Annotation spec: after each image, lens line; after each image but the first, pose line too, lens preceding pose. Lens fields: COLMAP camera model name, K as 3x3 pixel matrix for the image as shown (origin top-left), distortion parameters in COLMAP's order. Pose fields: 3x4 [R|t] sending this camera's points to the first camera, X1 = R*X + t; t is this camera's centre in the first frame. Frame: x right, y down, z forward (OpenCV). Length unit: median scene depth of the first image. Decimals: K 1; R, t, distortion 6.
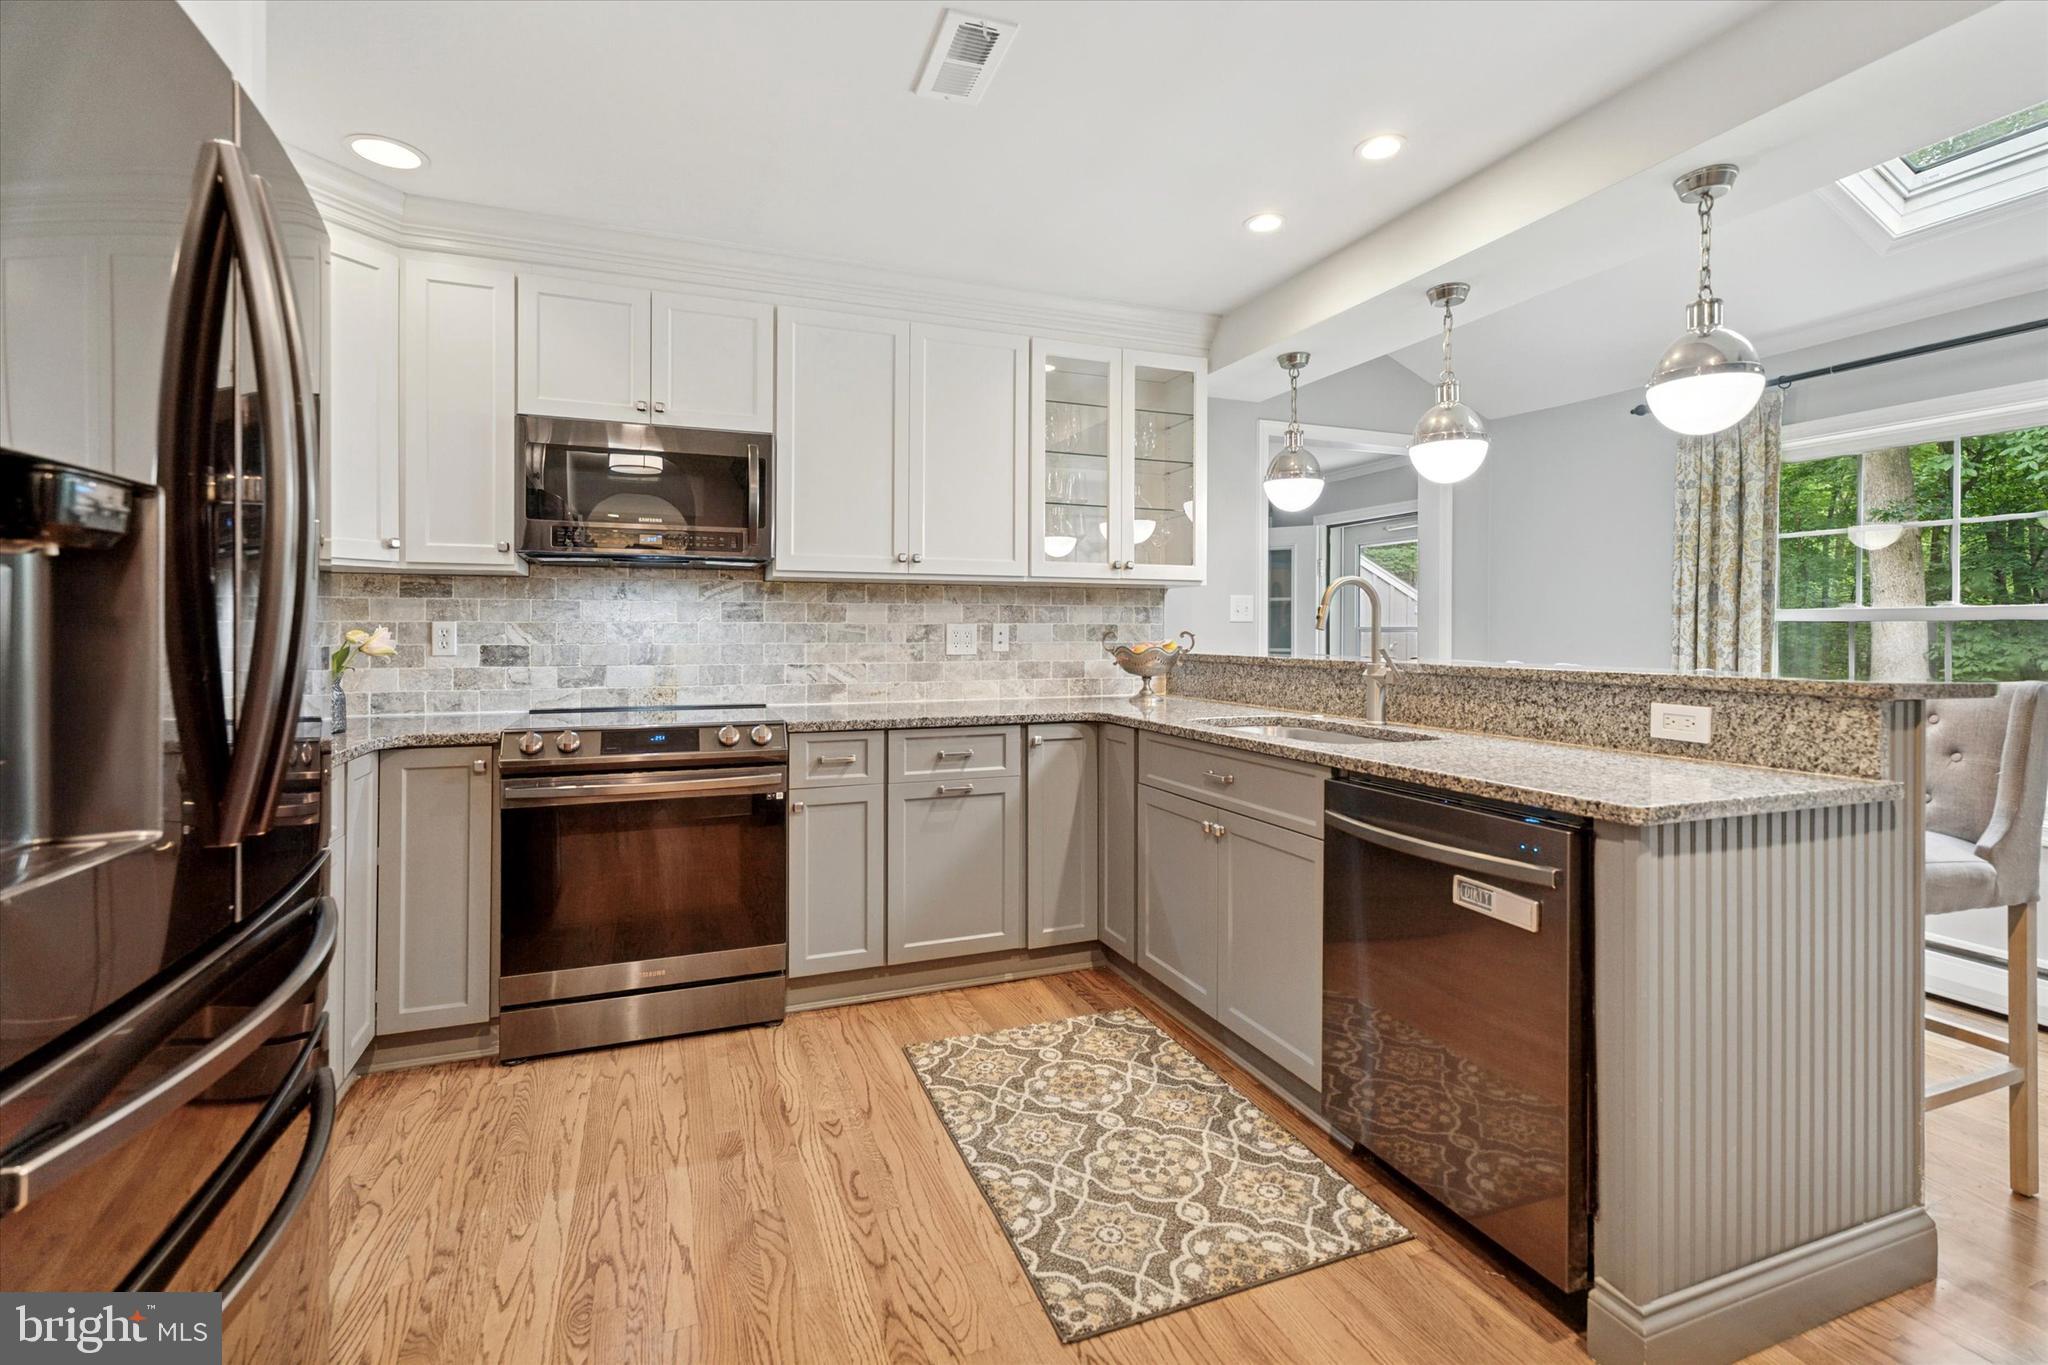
lens RADIAL K [[928.3, 0, 1024.7], [0, 928.3, 637.5], [0, 0, 1]] dist [0.003429, -0.001039]
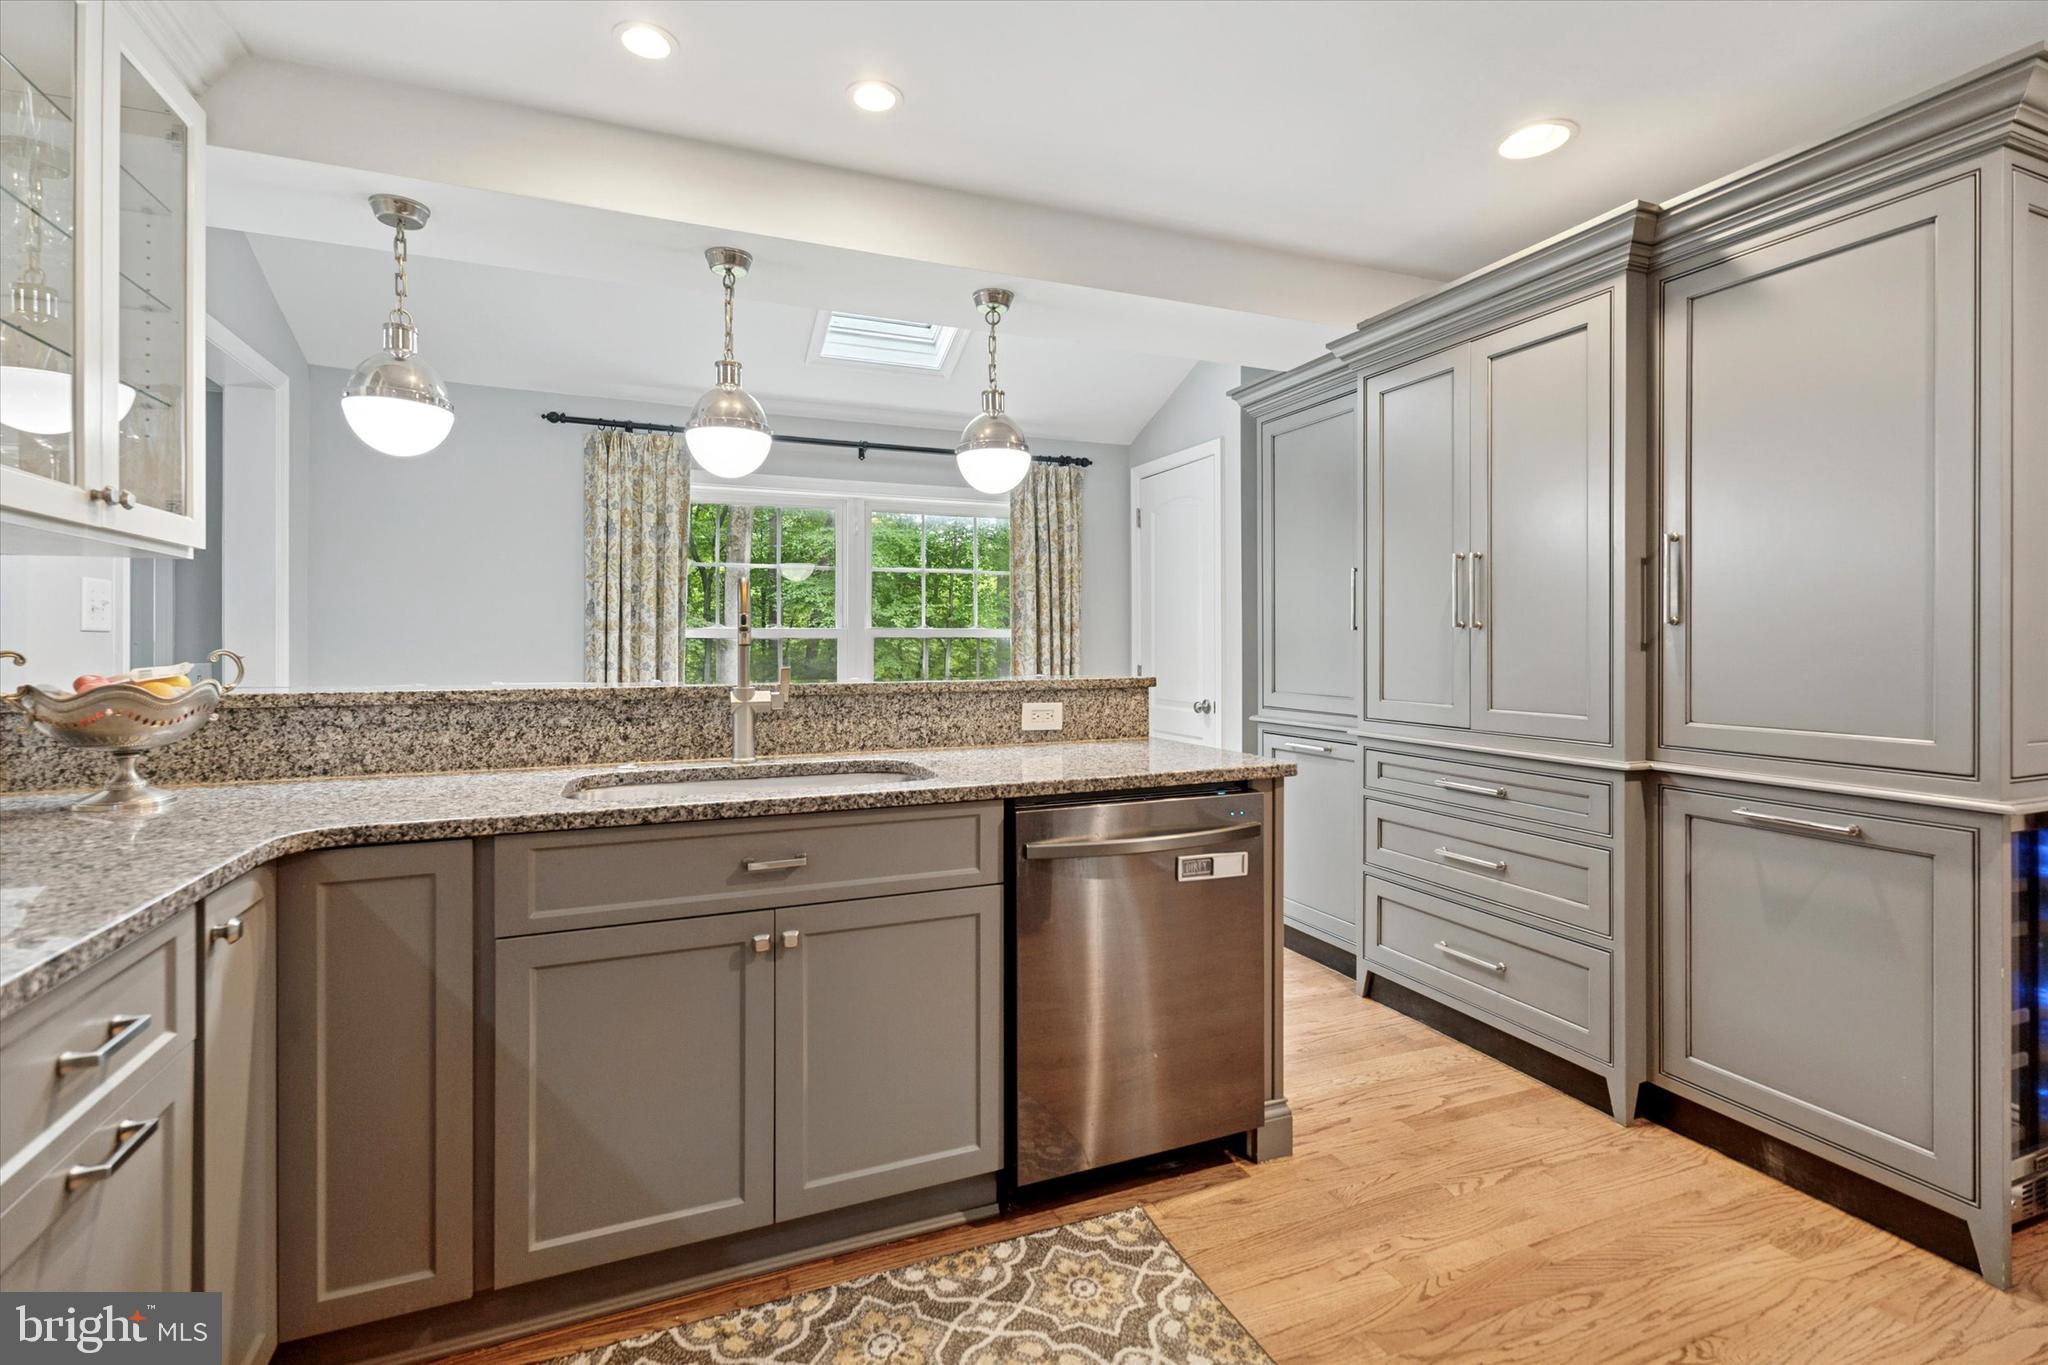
lens RADIAL K [[928.3, 0, 1000.2], [0, 928.3, 651.4], [0, 0, 1]] dist [0.003429, -0.001039]
pose [[-0.015168, -0.008106, 0.999852, -0.545689], [0.008067, 0.999934, 0.008229, -0.010017], [-0.999852, 0.008191, -0.015102, 0.979893]]
